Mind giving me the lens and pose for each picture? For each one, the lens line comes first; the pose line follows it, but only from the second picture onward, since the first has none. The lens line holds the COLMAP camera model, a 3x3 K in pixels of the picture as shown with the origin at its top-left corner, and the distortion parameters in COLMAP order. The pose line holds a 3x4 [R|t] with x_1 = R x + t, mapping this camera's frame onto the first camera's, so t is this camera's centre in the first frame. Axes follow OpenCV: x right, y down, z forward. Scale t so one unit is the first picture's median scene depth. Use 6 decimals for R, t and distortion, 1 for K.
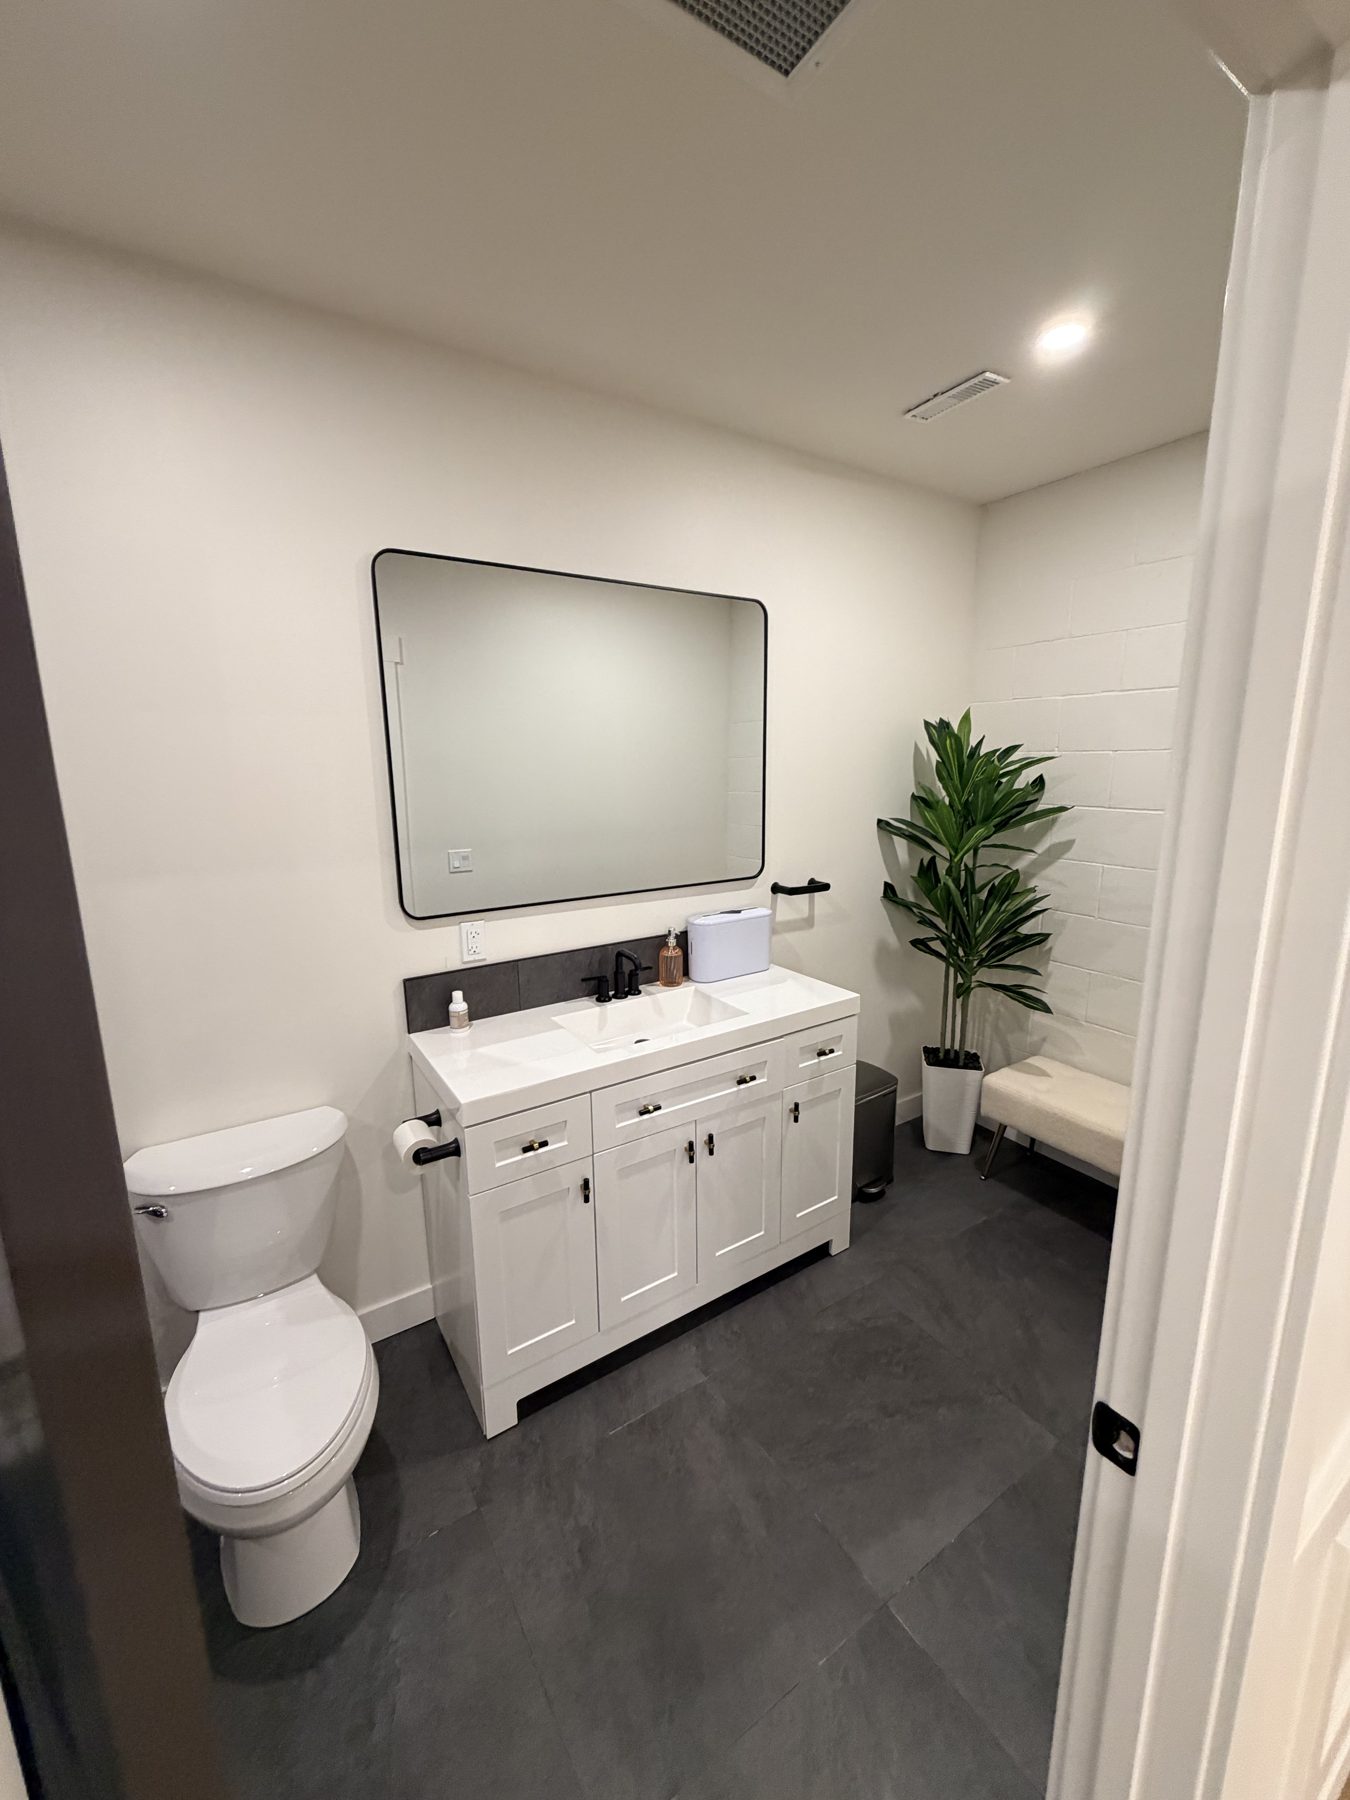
lens RADIAL K [[720.9, 0, 677.1], [0, 720.9, 896.3], [0, 0, 1]] dist [0.001079, 0.000036]
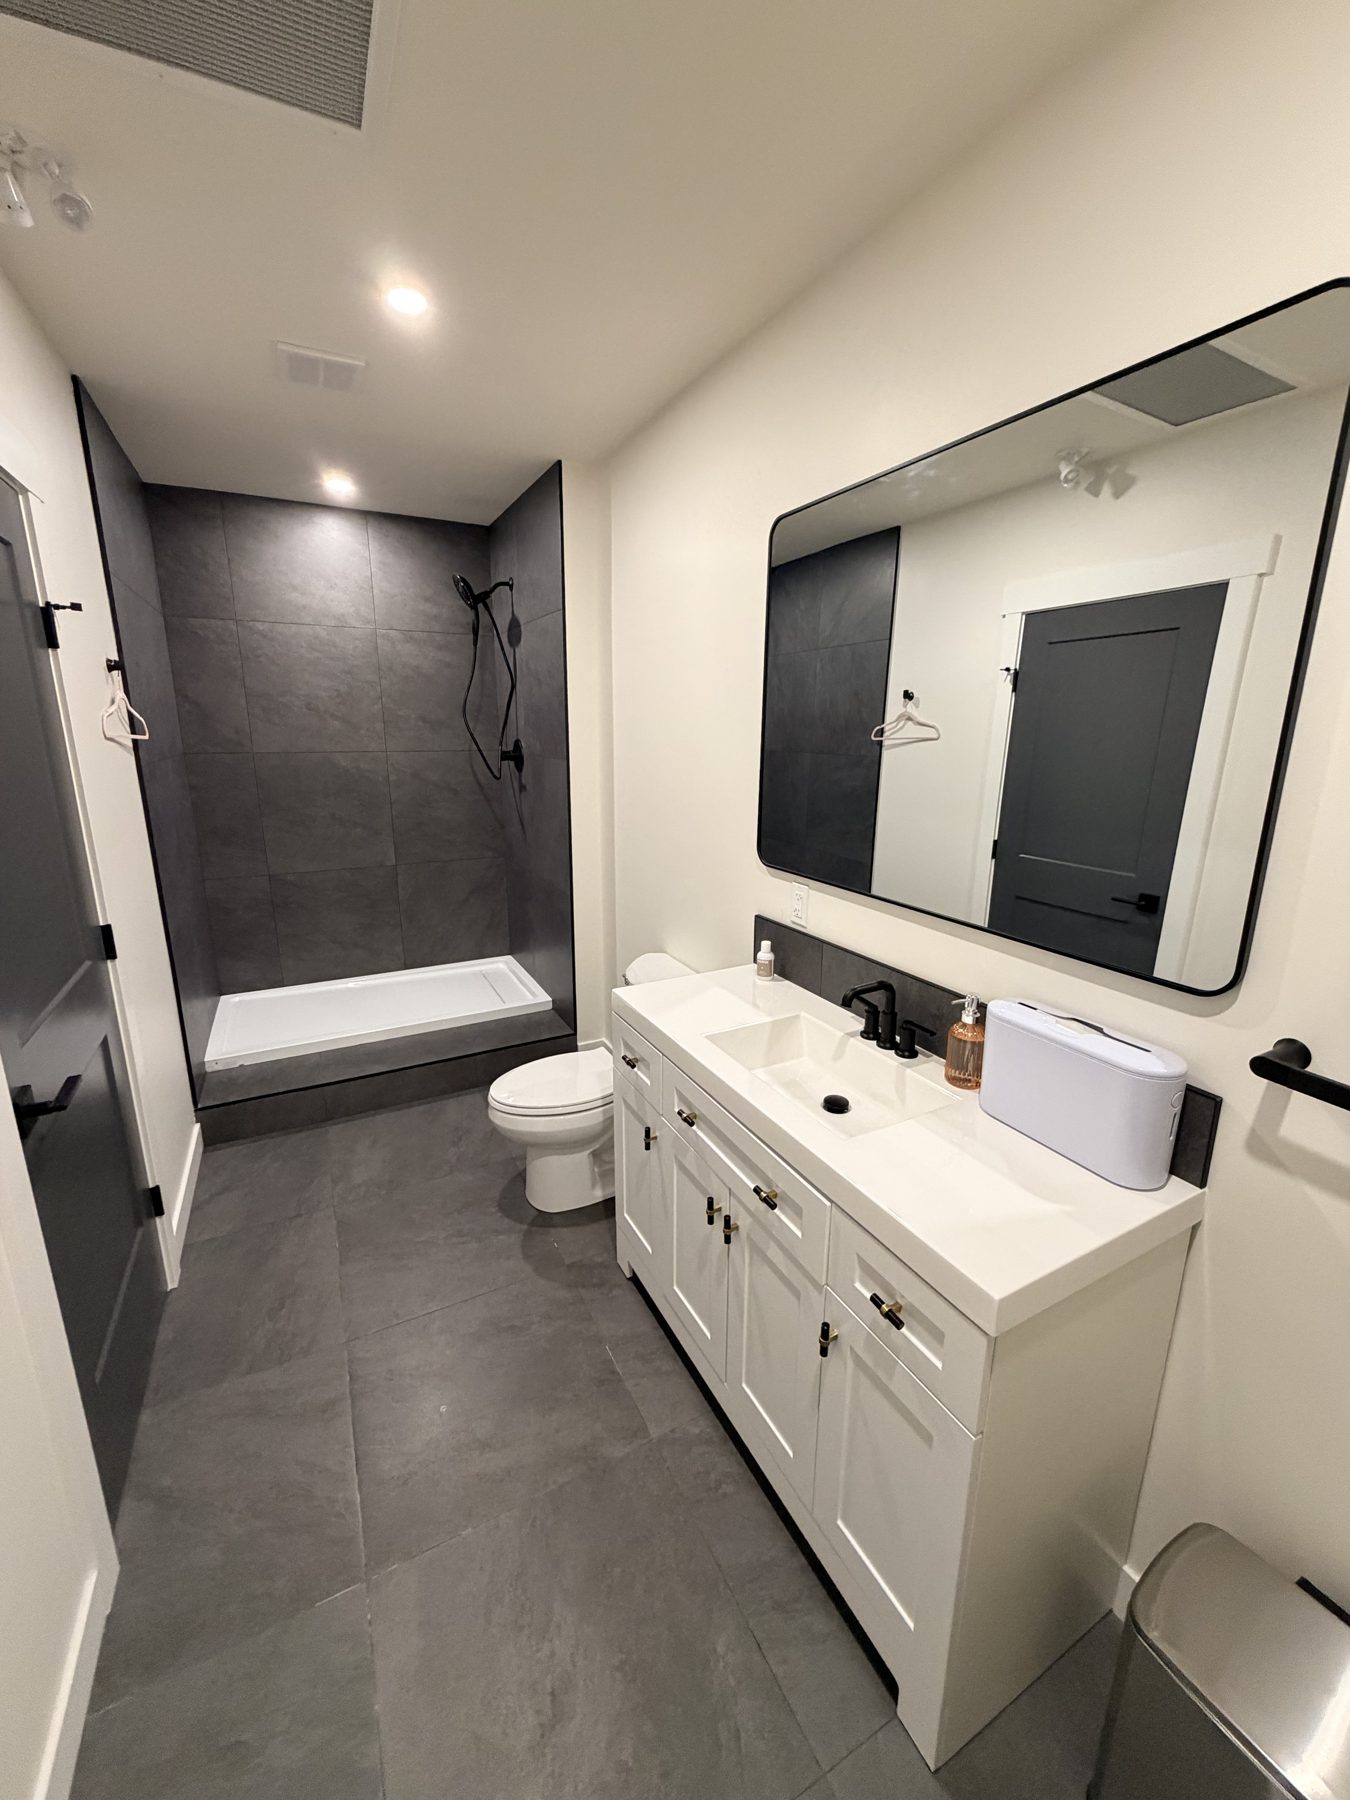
lens RADIAL K [[720.9, 0, 676.0], [0, 720.9, 905.3], [0, 0, 1]] dist [0.001079, 0.000036]
pose [[-0.104455, 0.245655, -0.963713, 0.703802], [-0.190442, 0.946141, 0.261817, -0.166573], [0.976126, 0.210880, -0.052046, 0.923346]]
